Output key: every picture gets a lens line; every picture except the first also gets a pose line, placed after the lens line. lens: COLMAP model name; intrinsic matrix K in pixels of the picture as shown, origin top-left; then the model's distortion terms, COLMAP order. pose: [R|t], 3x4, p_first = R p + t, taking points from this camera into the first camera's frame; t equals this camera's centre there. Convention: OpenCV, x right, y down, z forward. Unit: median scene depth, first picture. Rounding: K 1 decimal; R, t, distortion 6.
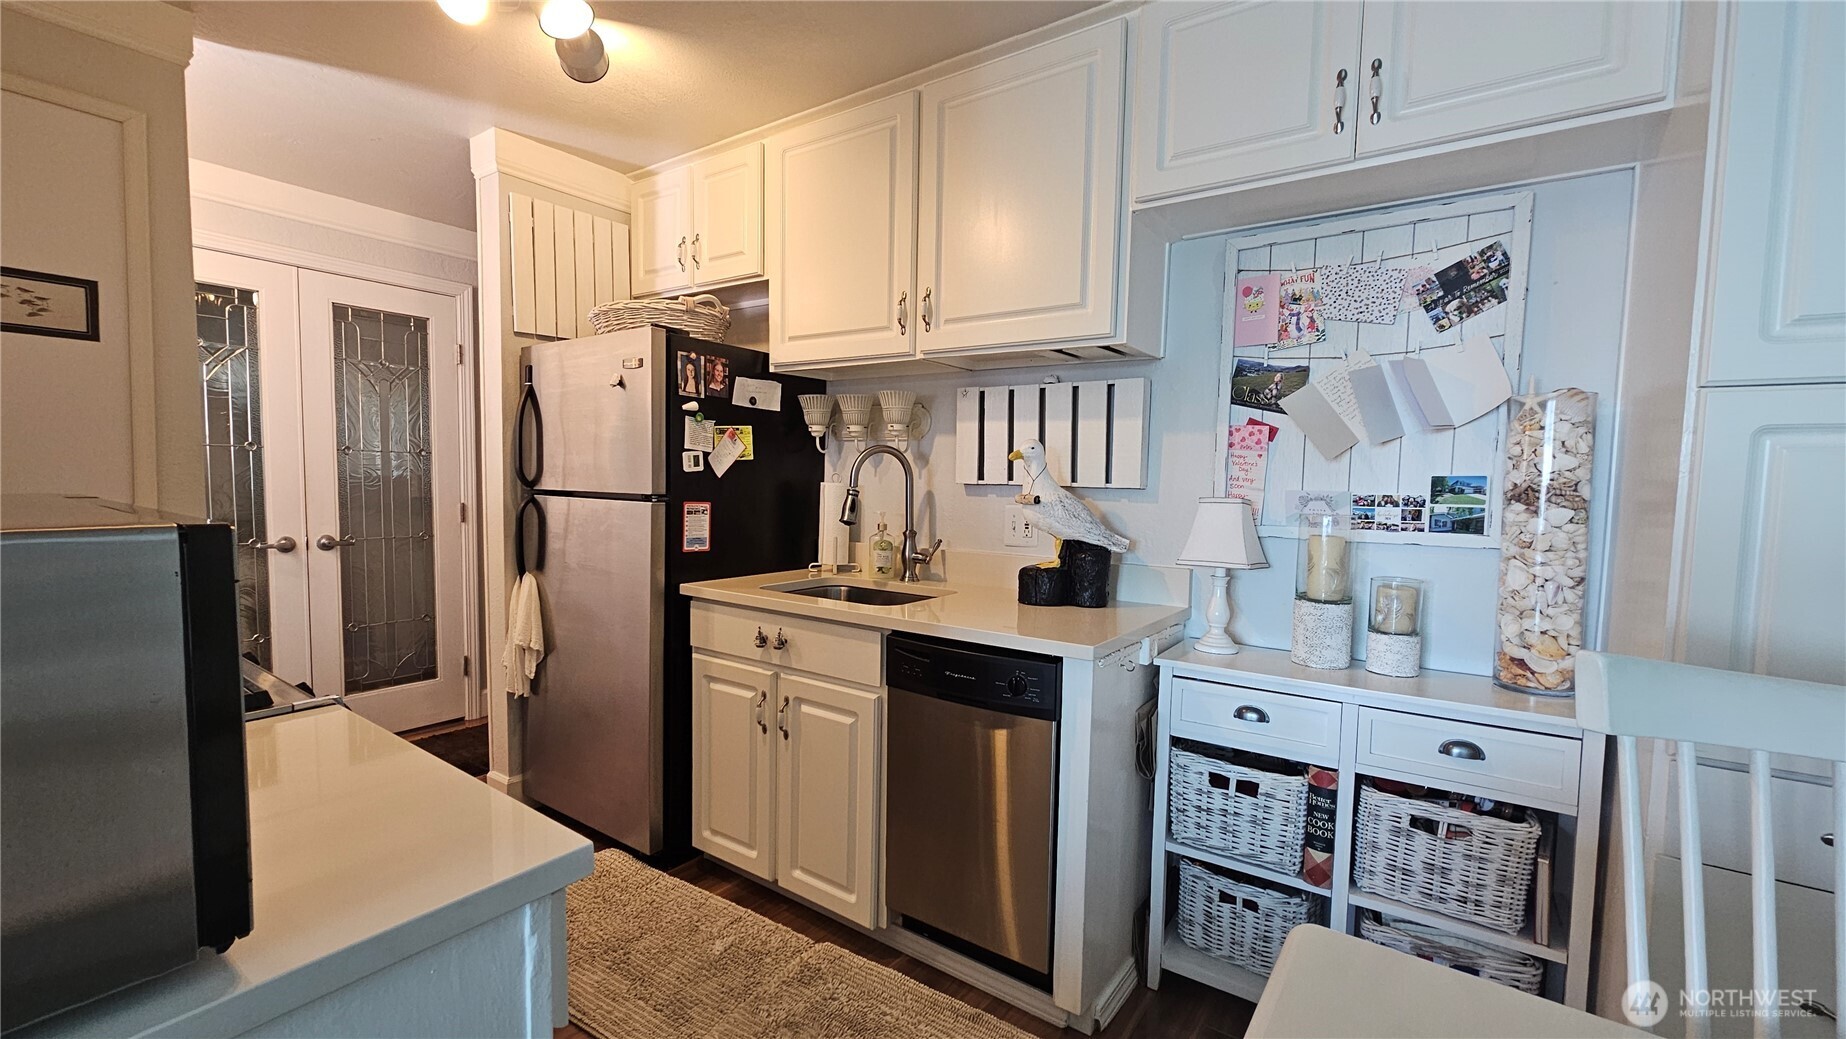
lens RADIAL K [[761.9, 0, 917.9], [0, 761.9, 529.2], [0, 0, 1]] dist [0.000116, -0.000165]
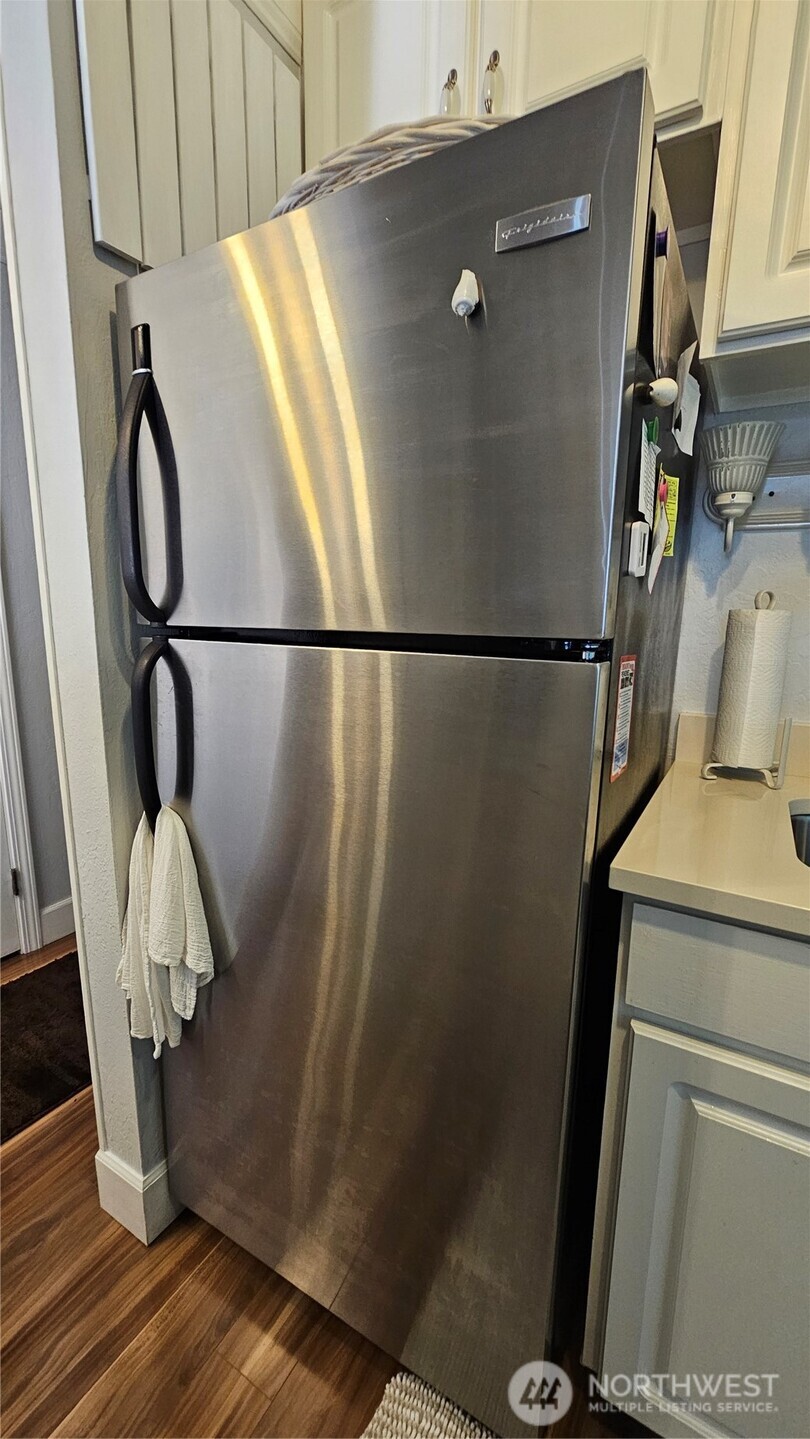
lens RADIAL K [[593.9, 0, 408.7], [0, 593.9, 725.4], [0, 0, 1]] dist [0.000116, -0.000165]
pose [[0.995933, -0.021935, 0.087383, -0.527902], [0.011061, 0.992341, 0.123034, -0.047961], [-0.089412, -0.121567, 0.988548, 0.847704]]
